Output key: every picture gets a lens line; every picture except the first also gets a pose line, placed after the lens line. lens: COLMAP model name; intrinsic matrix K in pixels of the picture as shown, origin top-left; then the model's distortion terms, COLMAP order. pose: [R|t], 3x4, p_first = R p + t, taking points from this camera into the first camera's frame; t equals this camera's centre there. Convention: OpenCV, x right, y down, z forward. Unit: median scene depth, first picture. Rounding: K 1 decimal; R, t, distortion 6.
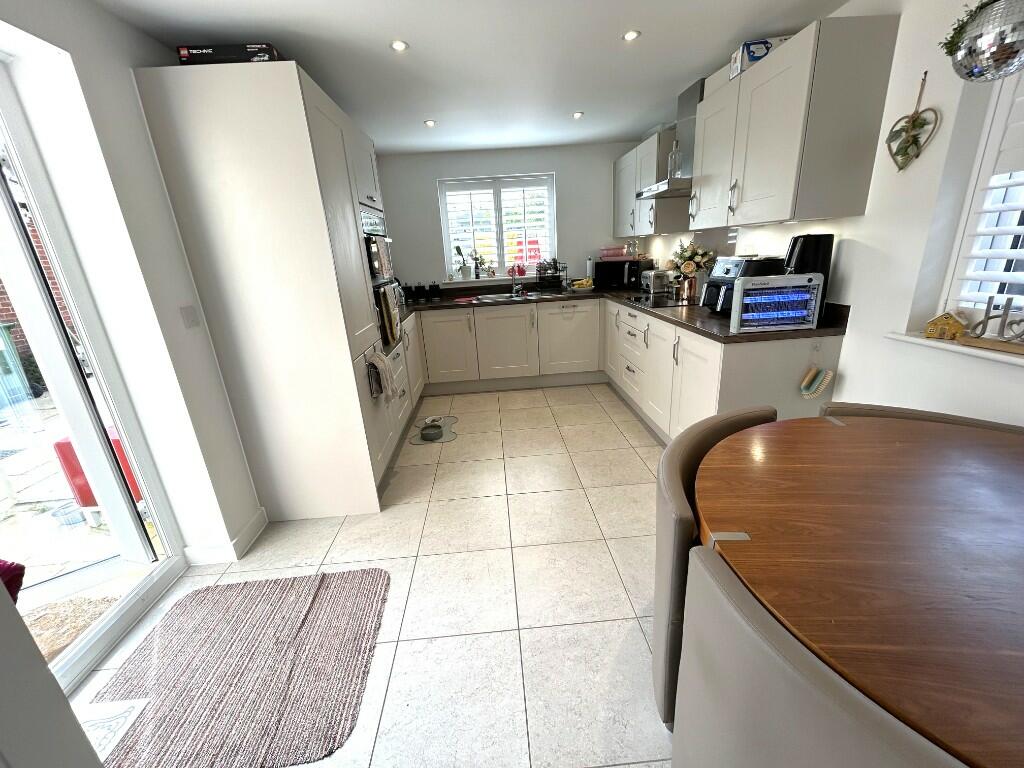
lens RADIAL K [[413.7, 0, 510.5], [0, 413.7, 384.1], [0, 0, 1]] dist [-0.004402, 0.000713]
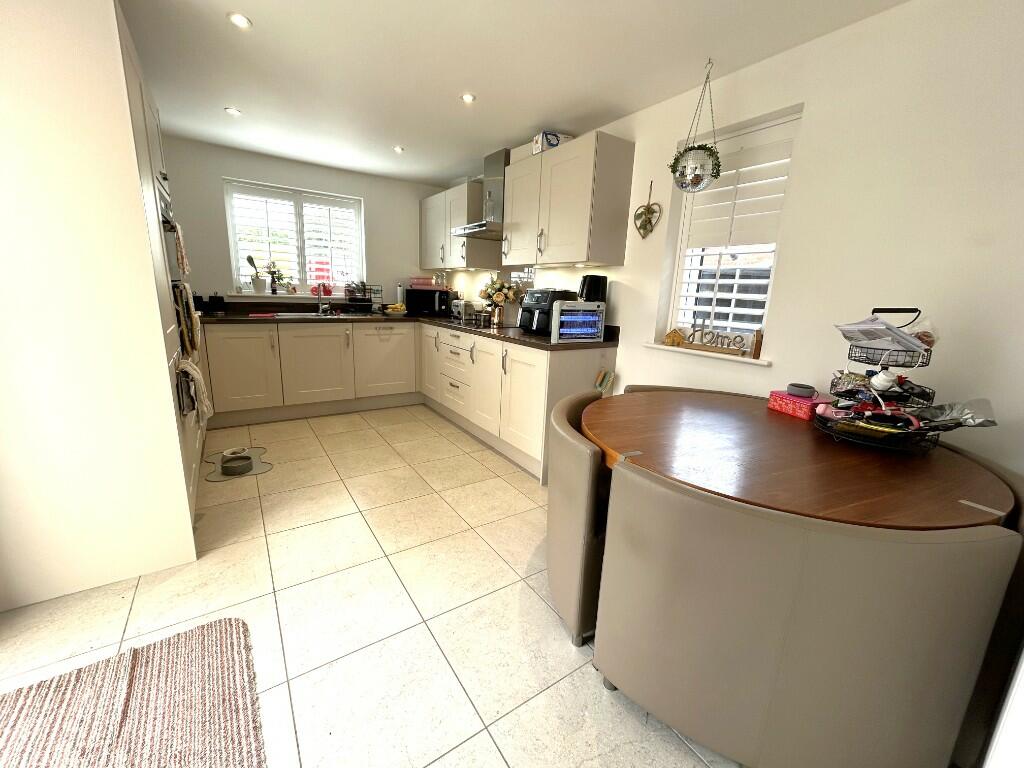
lens RADIAL K [[413.7, 0, 514.1], [0, 413.7, 383.3], [0, 0, 1]] dist [-0.004402, 0.000713]
pose [[0.852539, -0.018080, 0.522350, -0.209163], [0.068918, 0.994564, -0.078058, 0.079669], [-0.518099, 0.102546, 0.849151, -0.009931]]
